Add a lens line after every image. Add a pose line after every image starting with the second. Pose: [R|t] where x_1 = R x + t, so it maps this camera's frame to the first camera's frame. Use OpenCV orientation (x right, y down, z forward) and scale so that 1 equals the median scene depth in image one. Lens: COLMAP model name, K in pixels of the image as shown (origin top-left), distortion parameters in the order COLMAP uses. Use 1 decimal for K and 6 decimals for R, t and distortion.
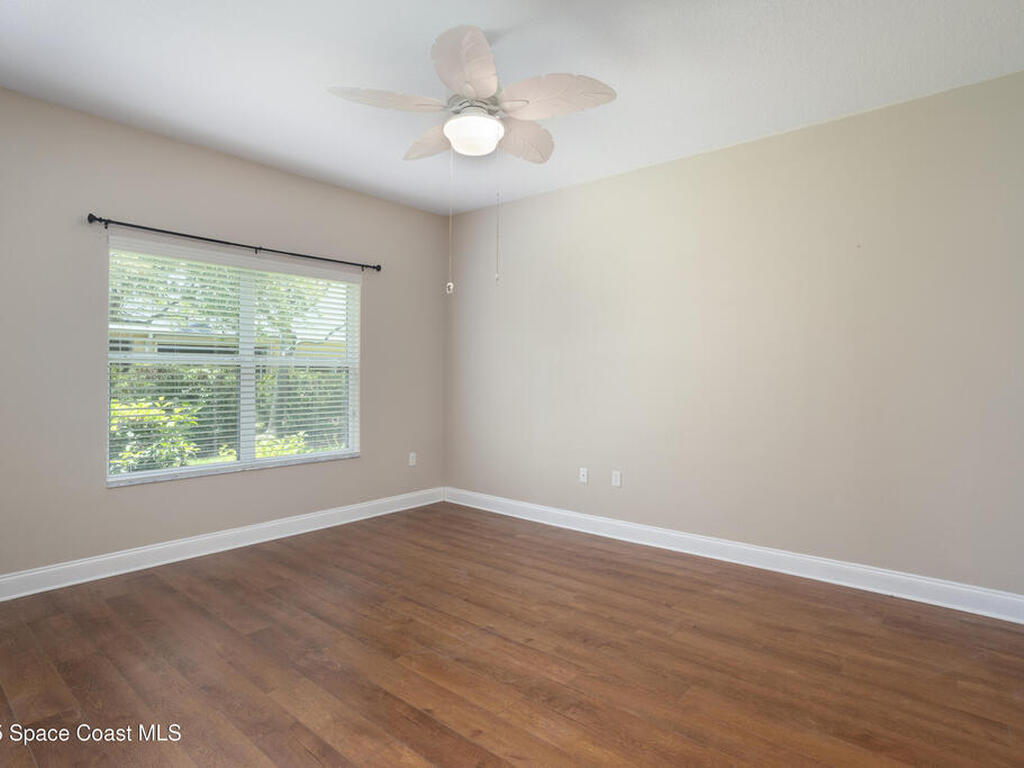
lens RADIAL K [[562.0, 0, 510.0], [0, 562.0, 383.3], [0, 0, 1]] dist [-0.053362, 0.036210]
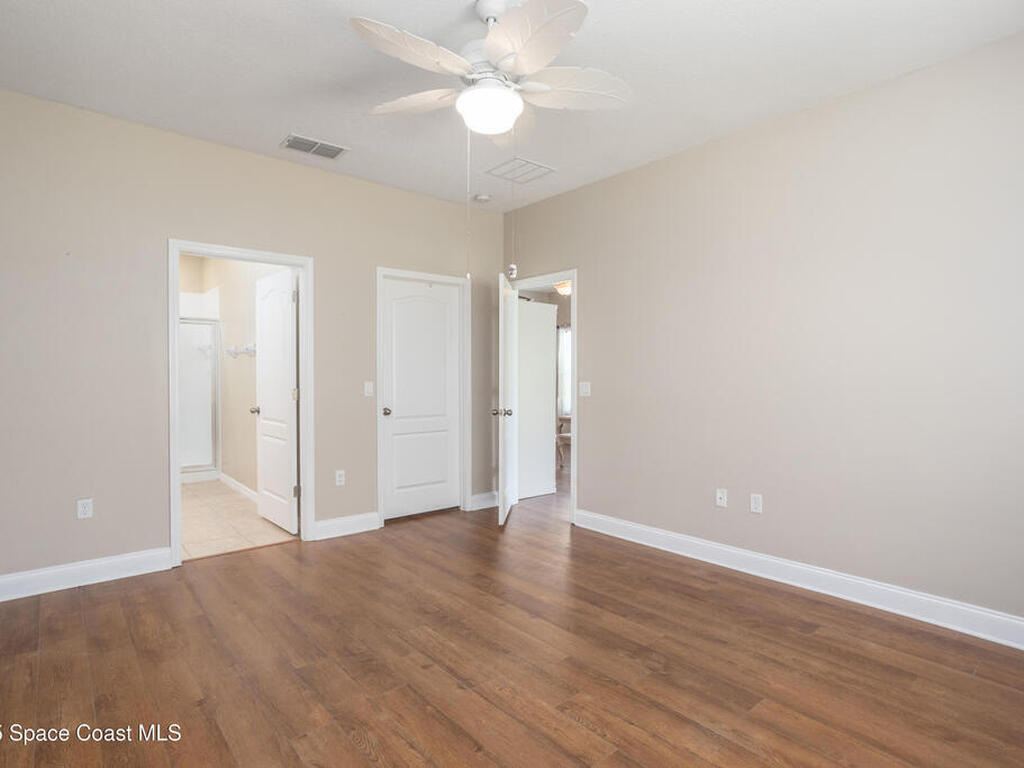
lens RADIAL K [[562.0, 0, 510.0], [0, 562.0, 383.3], [0, 0, 1]] dist [-0.053362, 0.036210]
pose [[-0.987198, -0.003277, 0.159464, -0.245028], [0.000038, 0.999784, 0.020781, -0.020675], [-0.159497, 0.020521, -0.986985, 1.876355]]
